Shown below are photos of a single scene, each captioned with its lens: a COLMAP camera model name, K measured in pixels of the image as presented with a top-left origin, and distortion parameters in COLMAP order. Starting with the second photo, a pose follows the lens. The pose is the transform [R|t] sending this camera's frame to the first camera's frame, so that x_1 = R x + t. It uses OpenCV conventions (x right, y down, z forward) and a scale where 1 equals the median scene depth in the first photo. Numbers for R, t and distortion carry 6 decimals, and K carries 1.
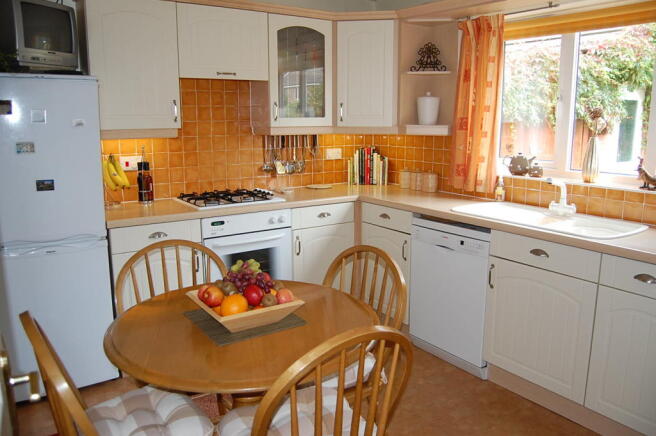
lens RADIAL K [[518.4, 0, 328.0], [0, 518.4, 218.0], [0, 0, 1]] dist [-0.078002, 0.000035]
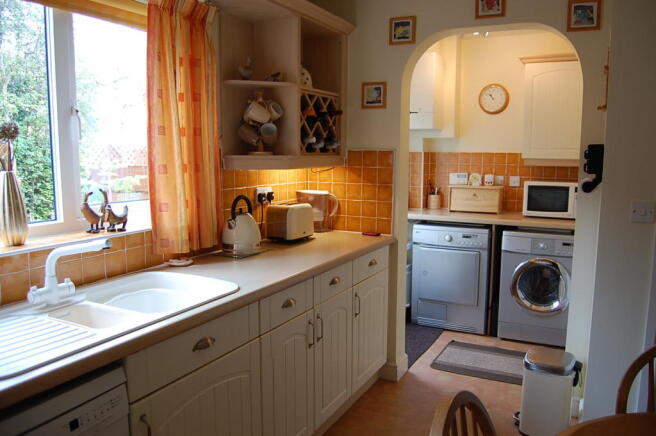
lens RADIAL K [[518.4, 0, 328.0], [0, 518.4, 218.0], [0, 0, 1]] dist [-0.078002, 0.000035]
pose [[-0.468412, -0.121378, 0.875133, -0.196436], [0.158778, 0.962827, 0.218526, -0.186023], [-0.869126, 0.241312, -0.431728, 1.000812]]
